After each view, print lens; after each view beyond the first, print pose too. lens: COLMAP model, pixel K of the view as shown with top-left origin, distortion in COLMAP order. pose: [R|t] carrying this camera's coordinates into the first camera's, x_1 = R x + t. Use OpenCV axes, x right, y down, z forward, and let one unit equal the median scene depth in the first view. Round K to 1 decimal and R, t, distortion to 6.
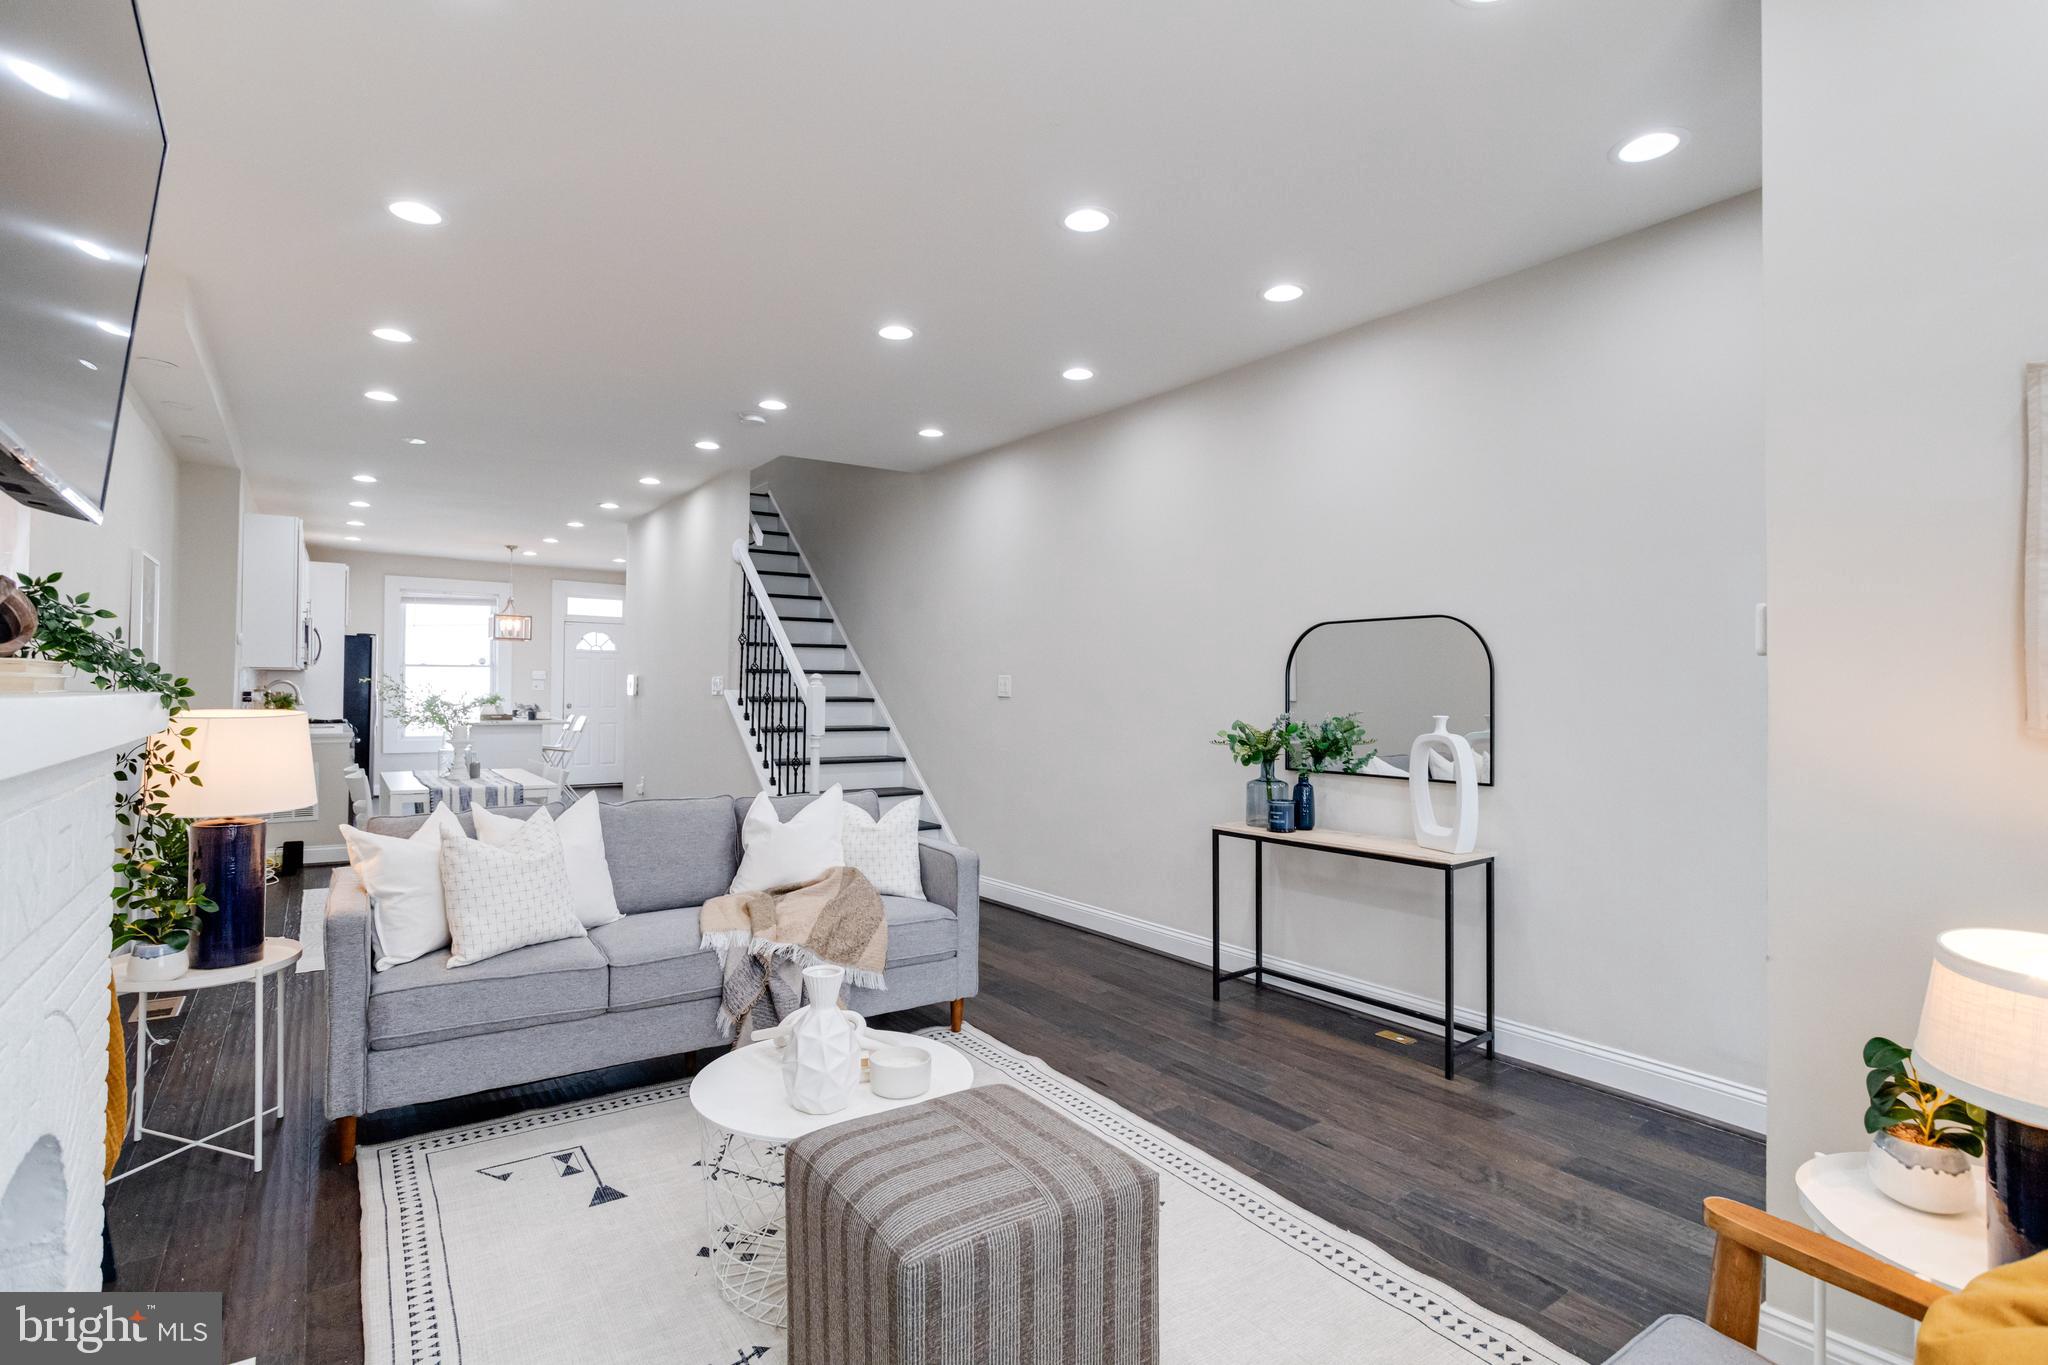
lens RADIAL K [[976.2, 0, 1032.3], [0, 976.2, 685.6], [0, 0, 1]] dist [-0.052979, 0.027978]
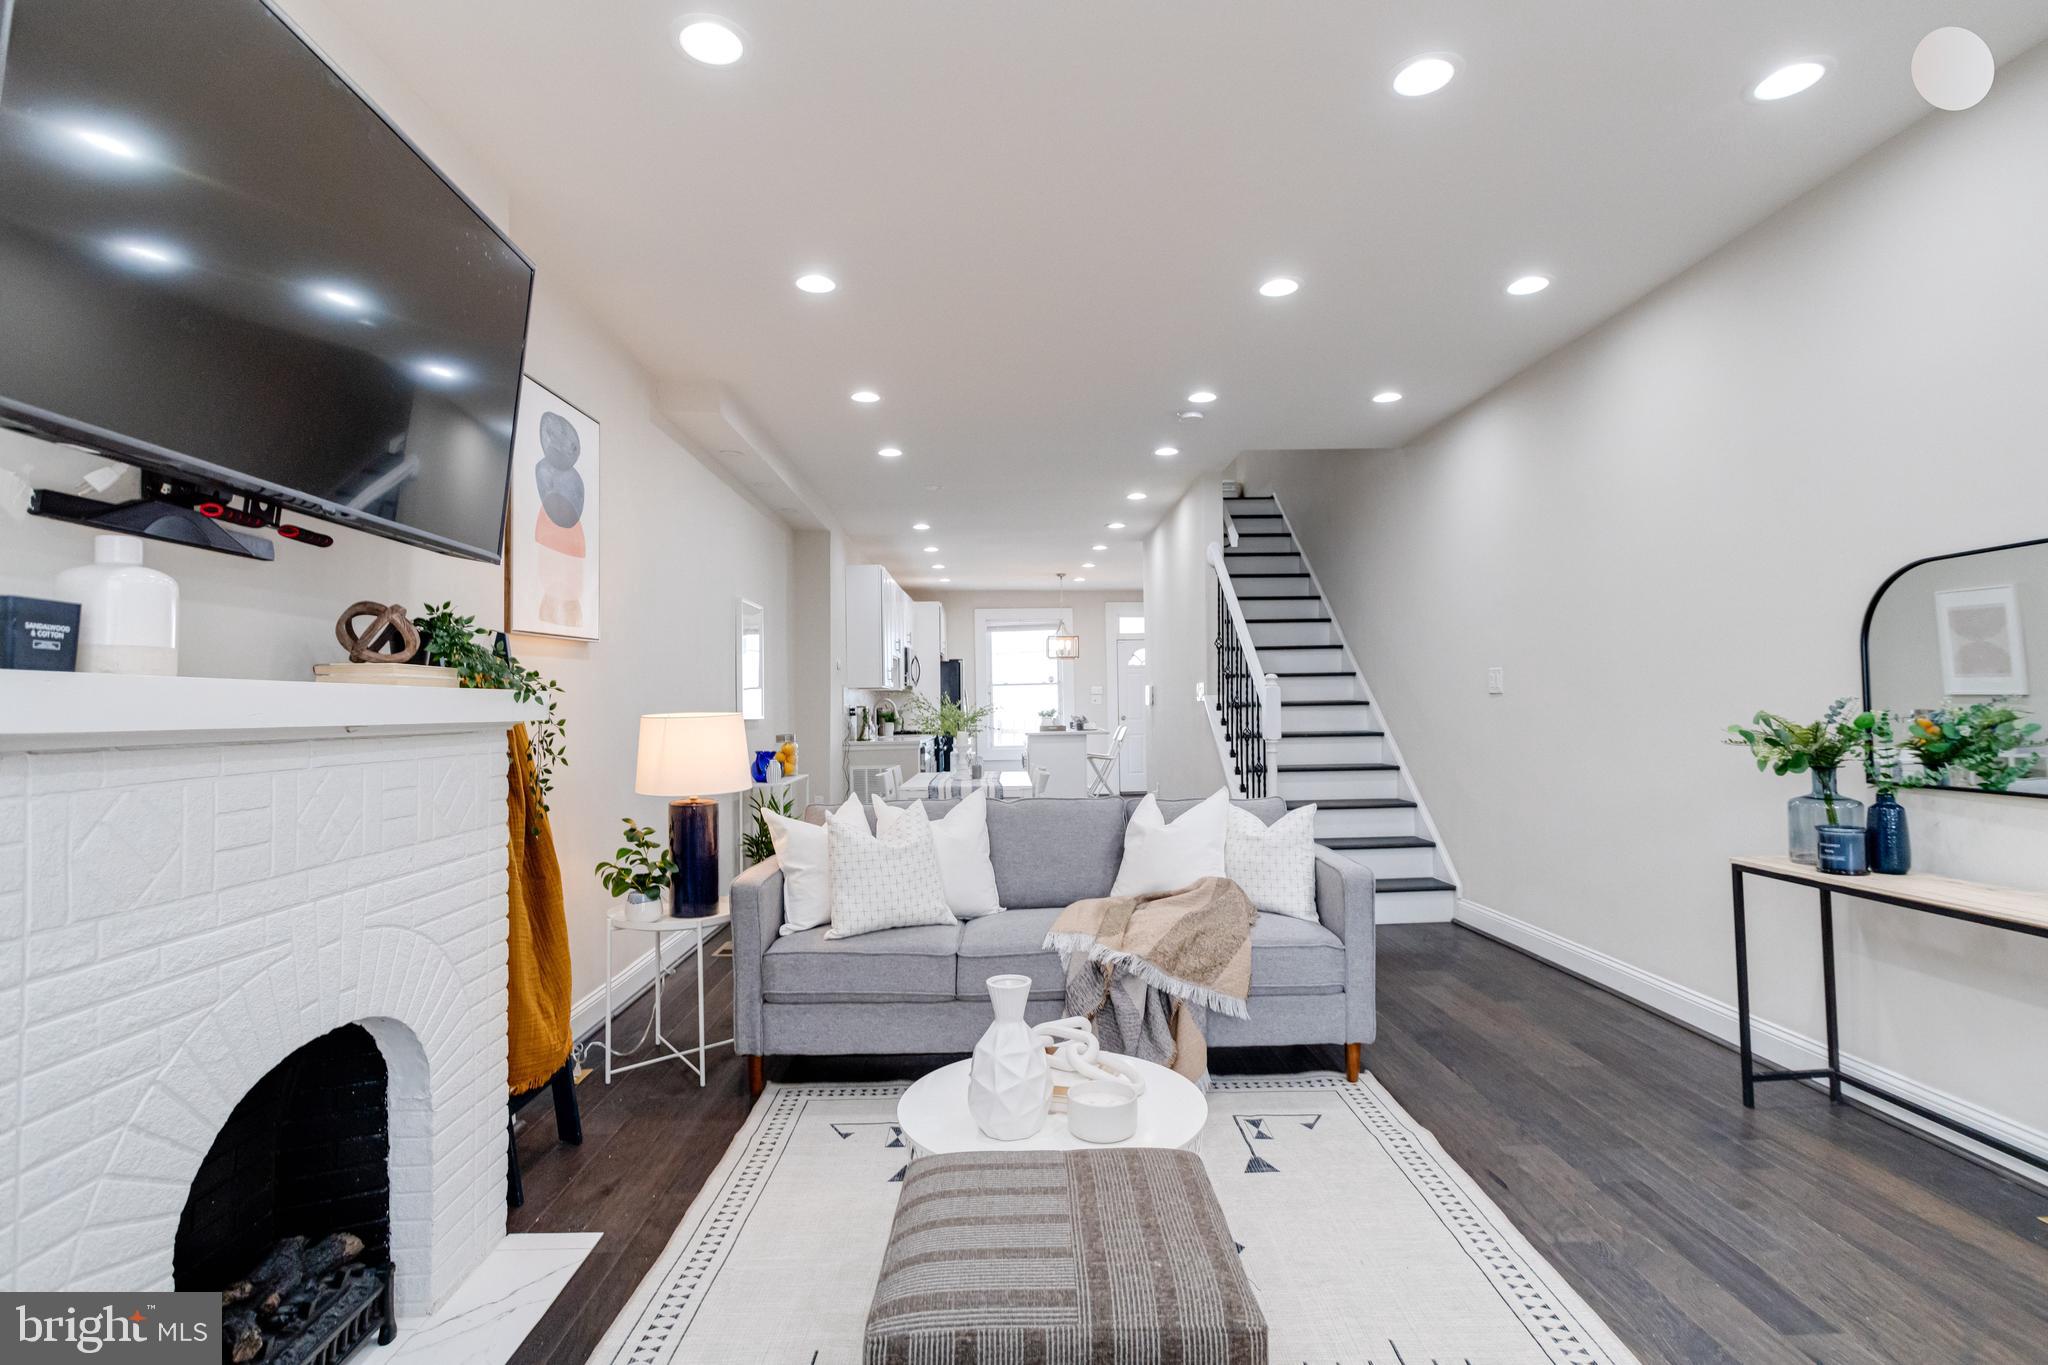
lens RADIAL K [[976.2, 0, 1032.3], [0, 976.2, 685.6], [0, 0, 1]] dist [-0.052979, 0.027978]
pose [[0.827257, -0.032924, -0.560859, 0.174362], [0.025101, 0.999451, -0.021647, 0.020890], [0.561263, 0.003830, 0.827629, 0.141281]]
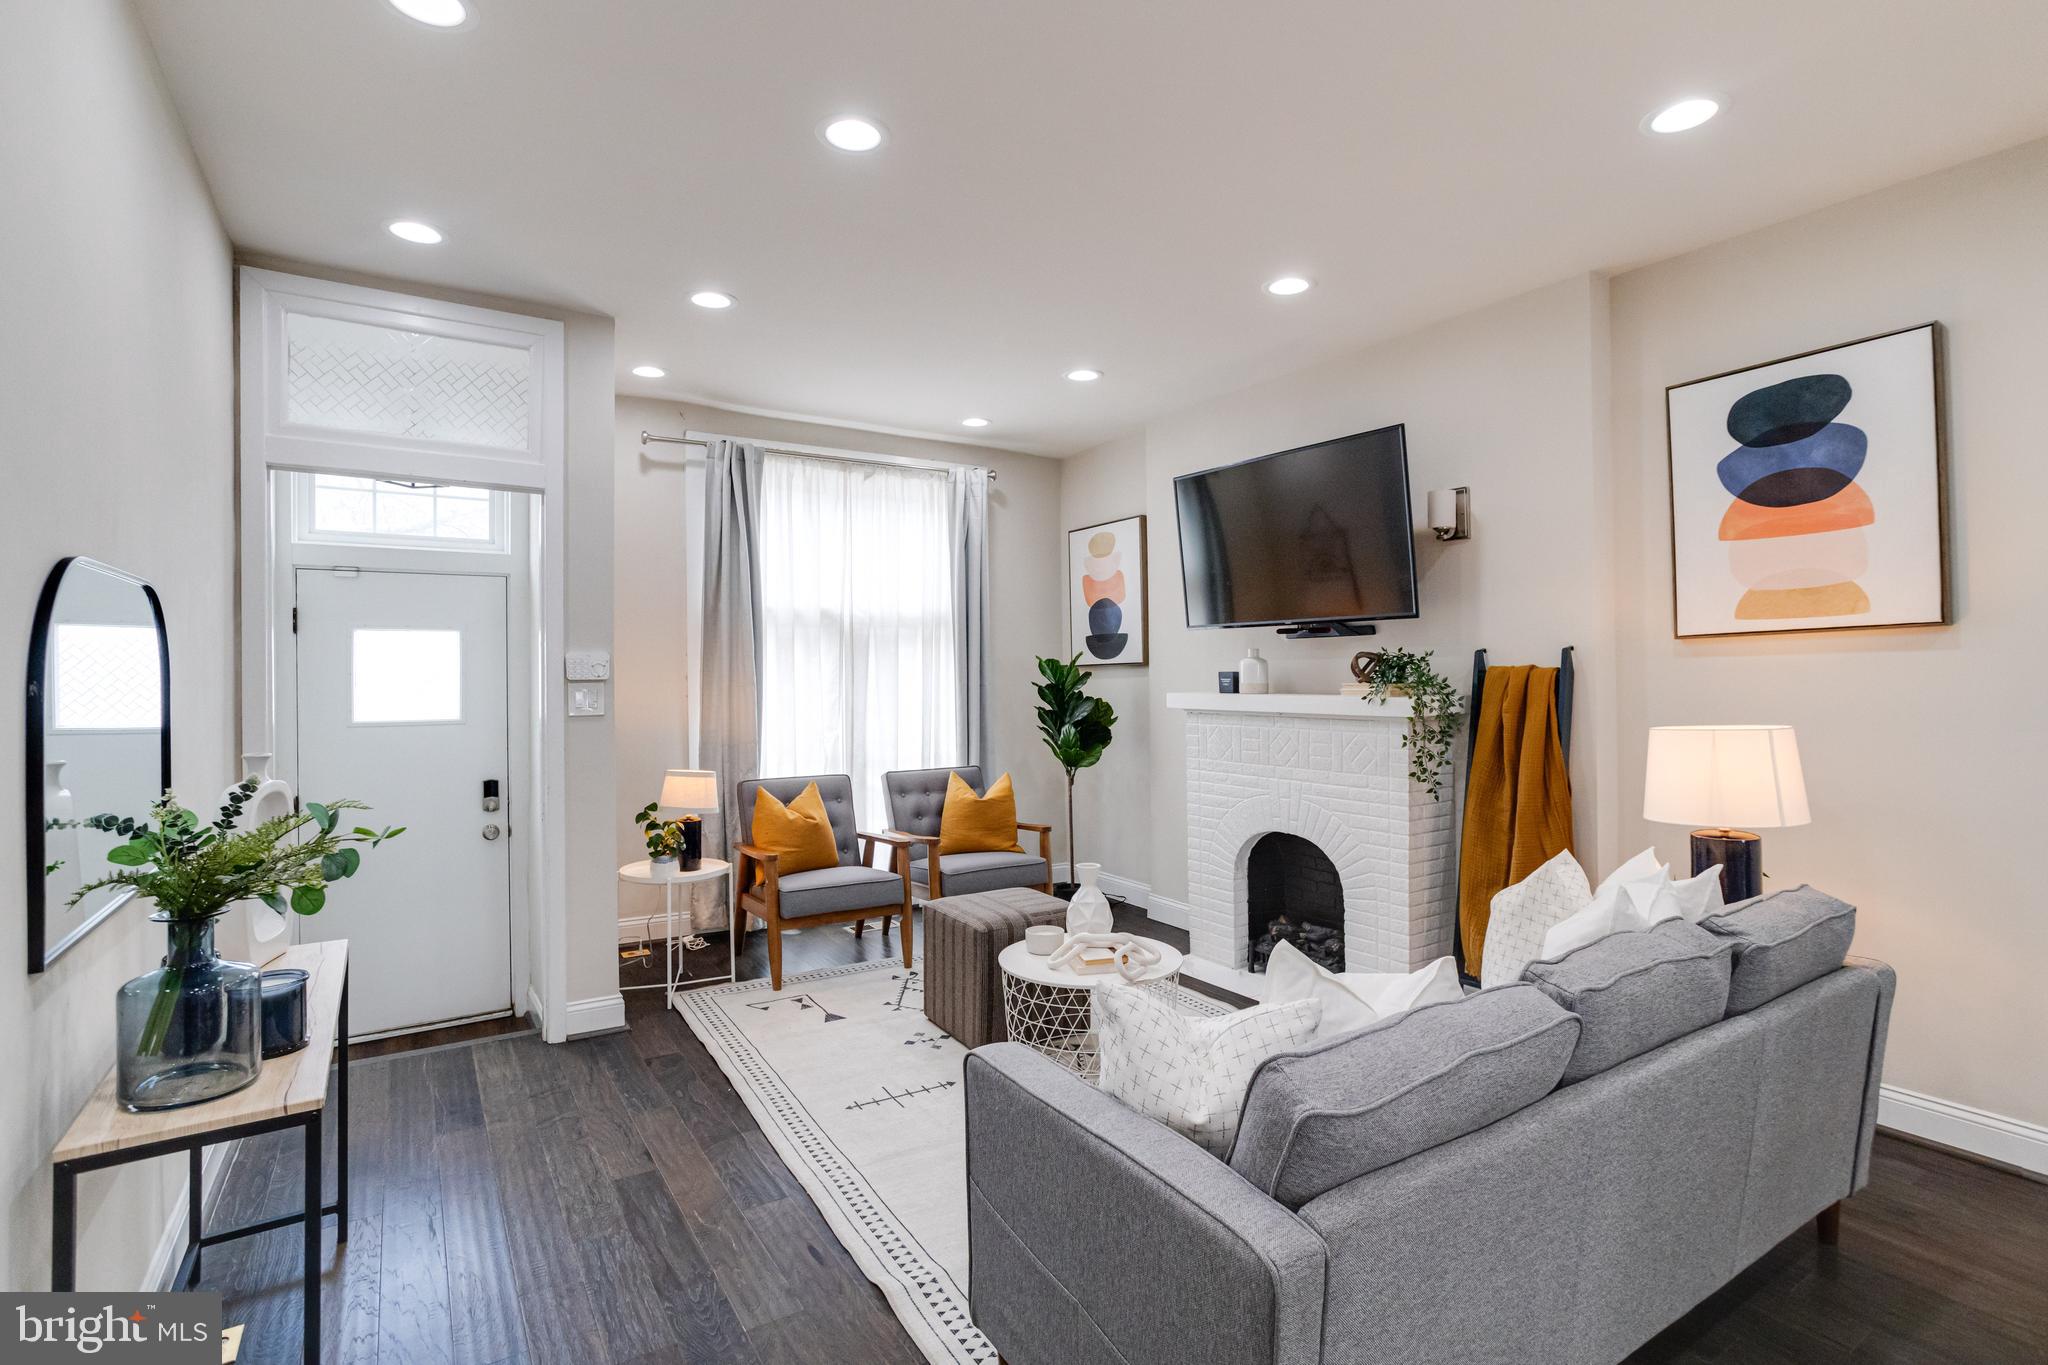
lens RADIAL K [[976.2, 0, 1032.3], [0, 976.2, 685.6], [0, 0, 1]] dist [-0.052979, 0.027978]
pose [[-0.998432, -0.009750, 0.055120, -0.101068], [-0.009936, 0.999946, -0.003099, 0.000725], [-0.055087, -0.003642, -0.998475, 1.451240]]
